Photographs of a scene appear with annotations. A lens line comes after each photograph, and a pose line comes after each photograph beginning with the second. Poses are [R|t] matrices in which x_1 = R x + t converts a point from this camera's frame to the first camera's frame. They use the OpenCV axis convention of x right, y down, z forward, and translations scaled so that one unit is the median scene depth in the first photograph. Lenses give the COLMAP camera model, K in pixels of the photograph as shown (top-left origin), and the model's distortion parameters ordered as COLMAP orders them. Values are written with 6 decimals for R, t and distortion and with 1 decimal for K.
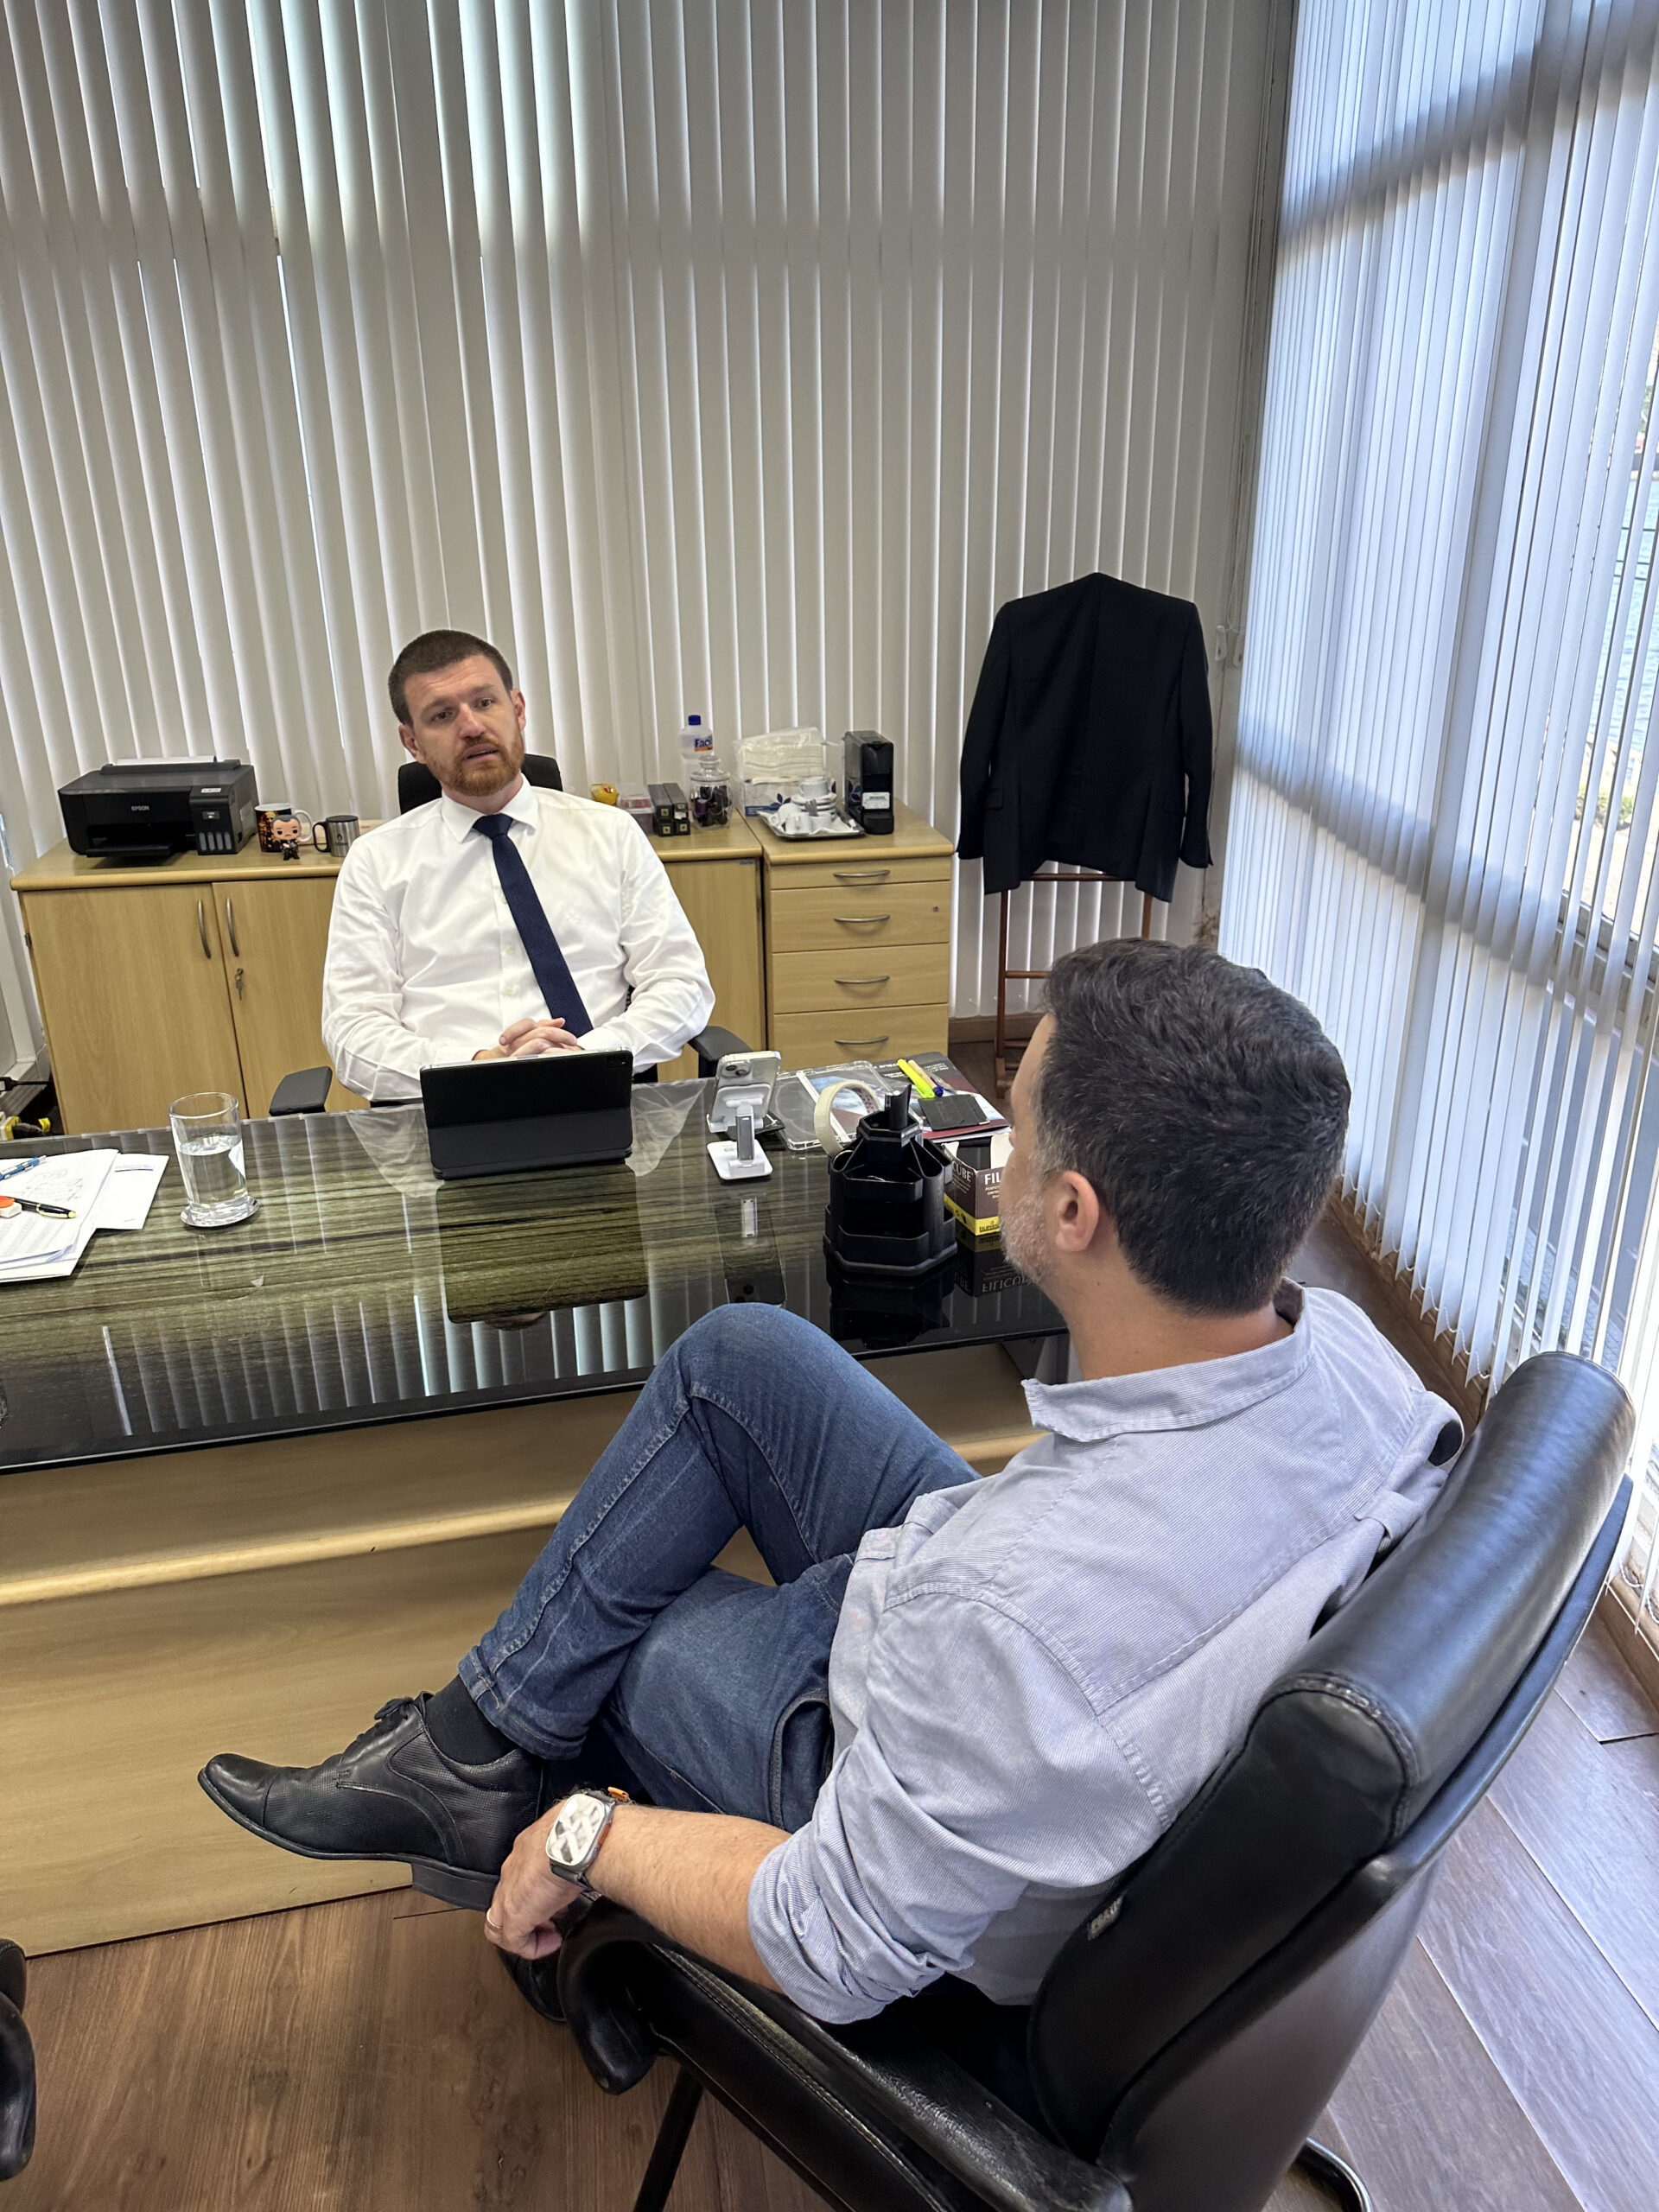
lens RADIAL K [[1562.1, 0, 824.6], [0, 1562.1, 1107.8], [0, 0, 1]] dist [0.042290, -0.045888]
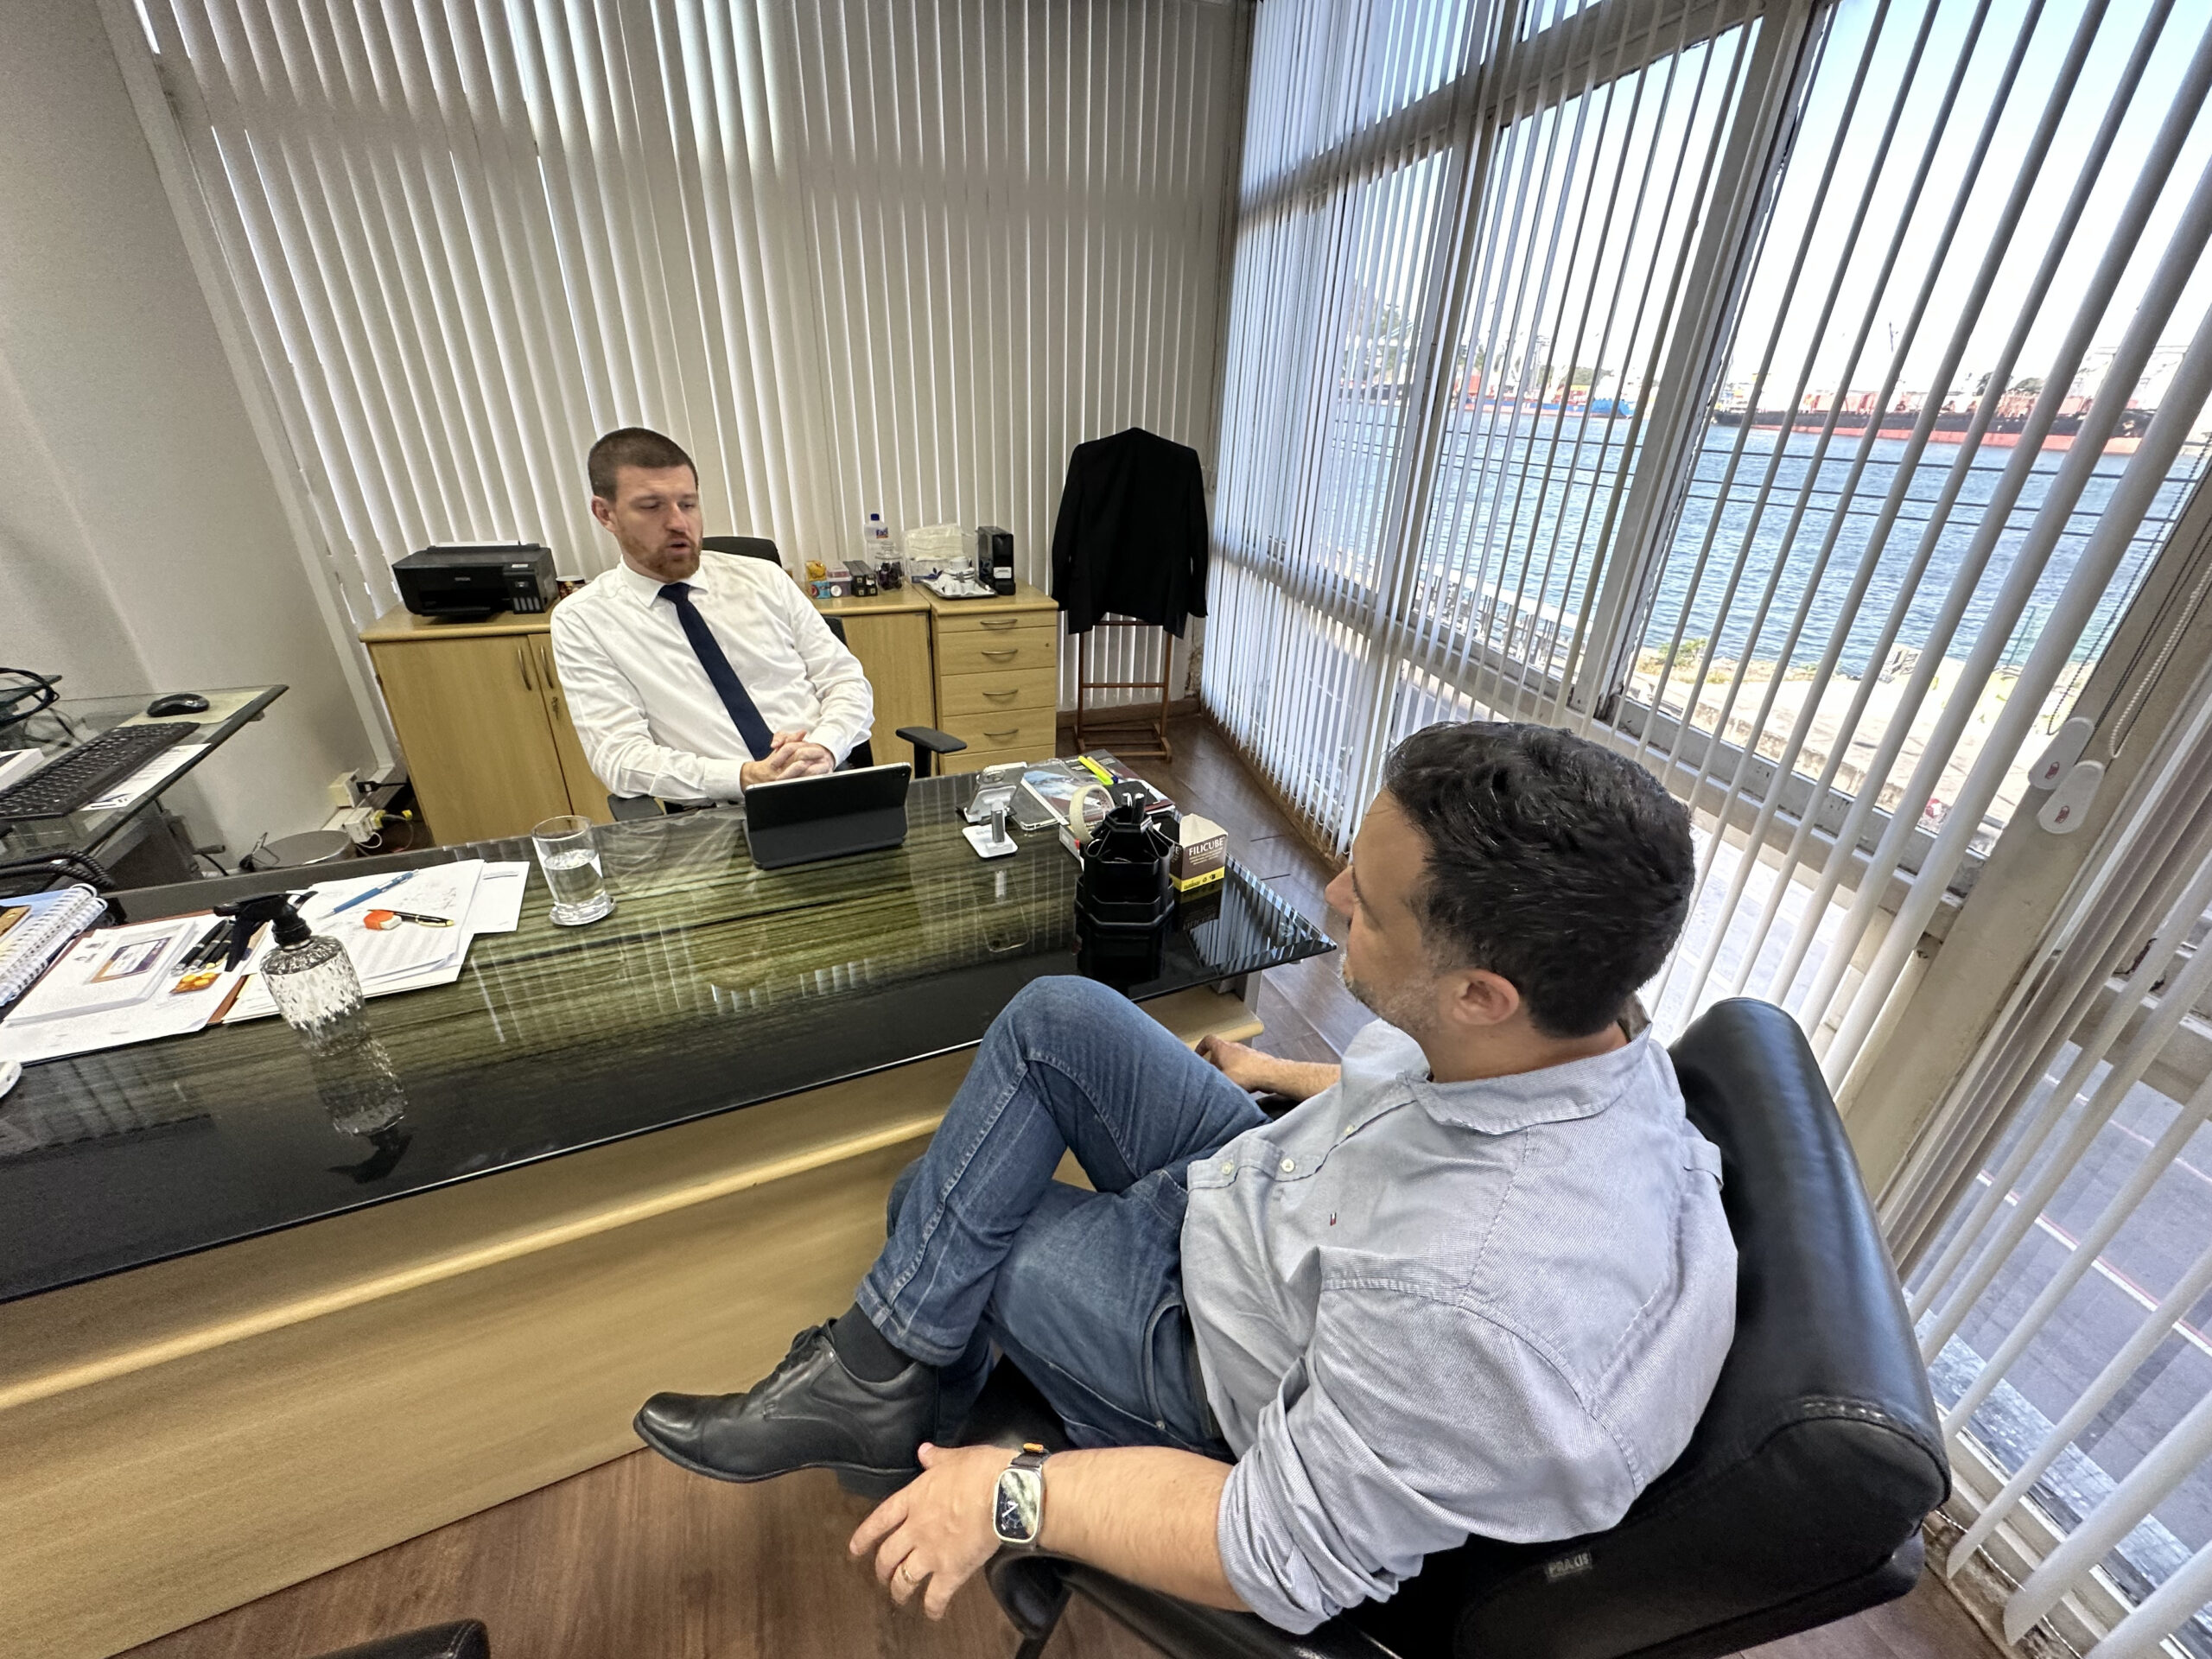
lens RADIAL K [[888.4, 0, 1105.2], [0, 888.4, 823.0], [0, 0, 1]] dist [-0.010021, 0.002824]
pose [[0.976148, -0.056886, 0.209521, -0.128531], [0.040096, 0.995698, 0.083529, -0.044811], [-0.213371, -0.073136, 0.974230, 0.244832]]
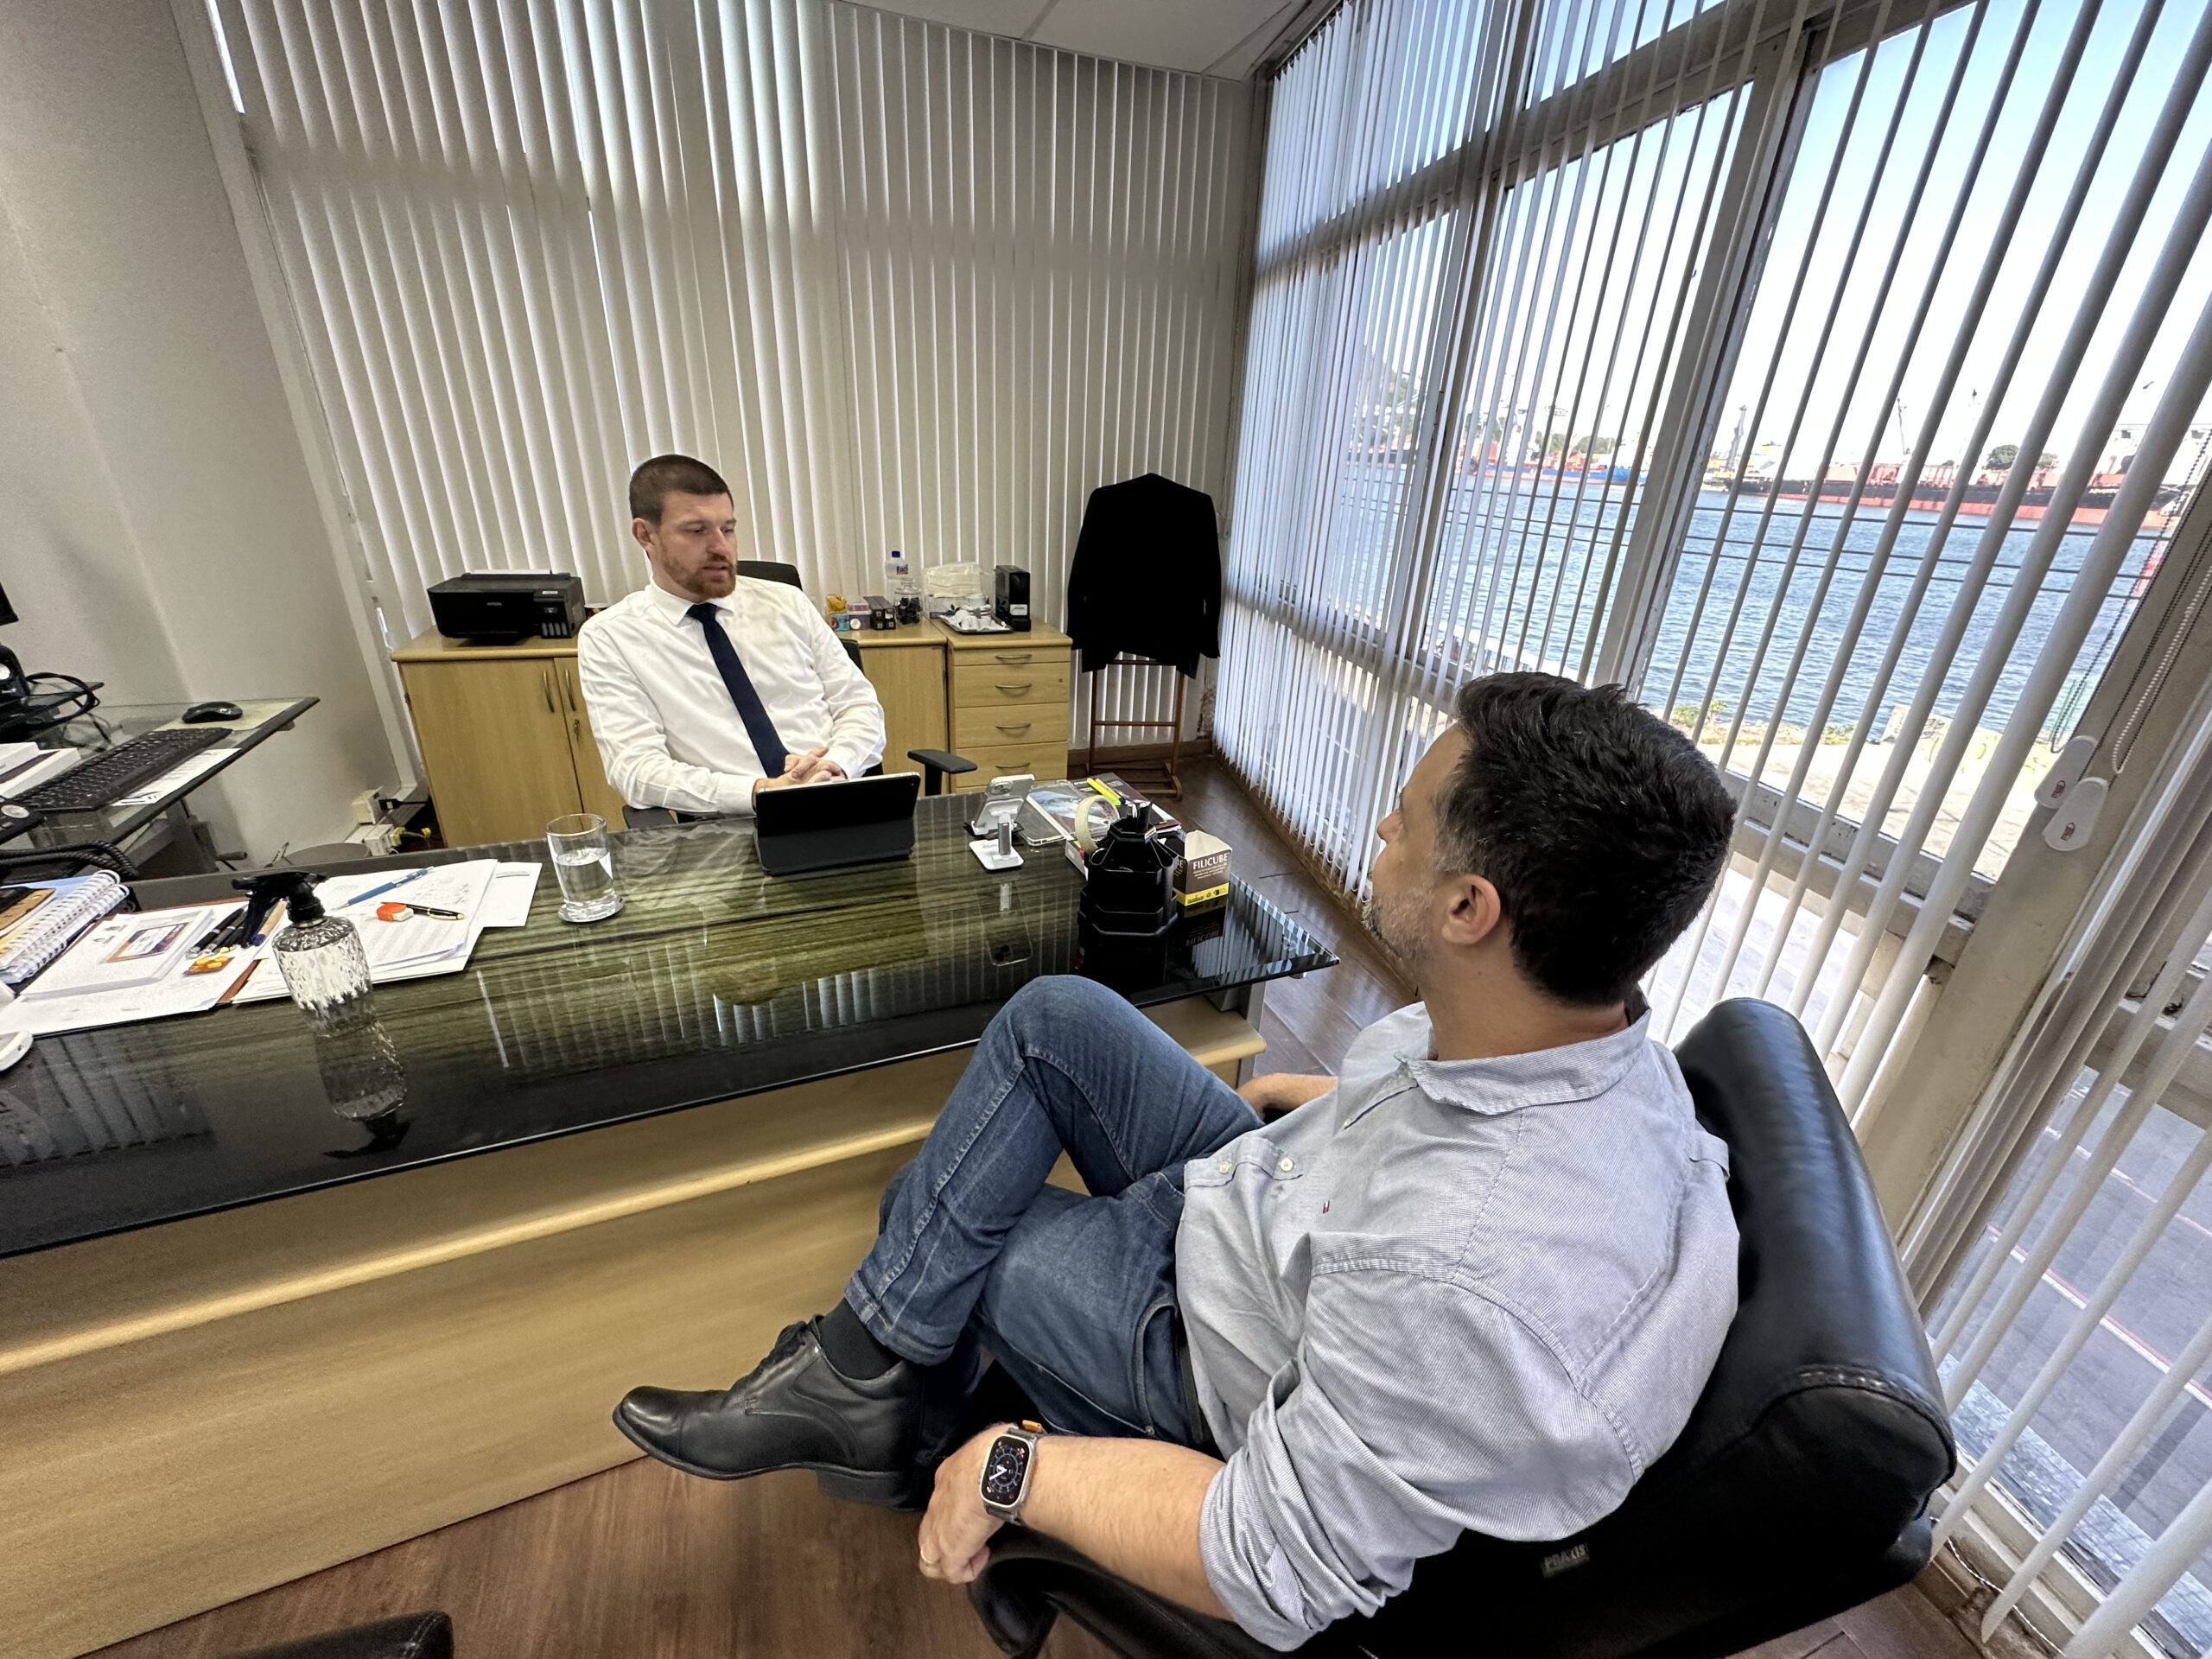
lens RADIAL K [[888.4, 0, 1106.2], [0, 888.4, 823.4], [0, 0, 1]] dist [-0.010021, 0.002824]
pose [[0.979711, -0.025305, 0.198811, -0.124786], [0.020700, 0.999468, 0.025205, -0.010920], [-0.199343, -0.020579, 0.979714, 0.235579]]
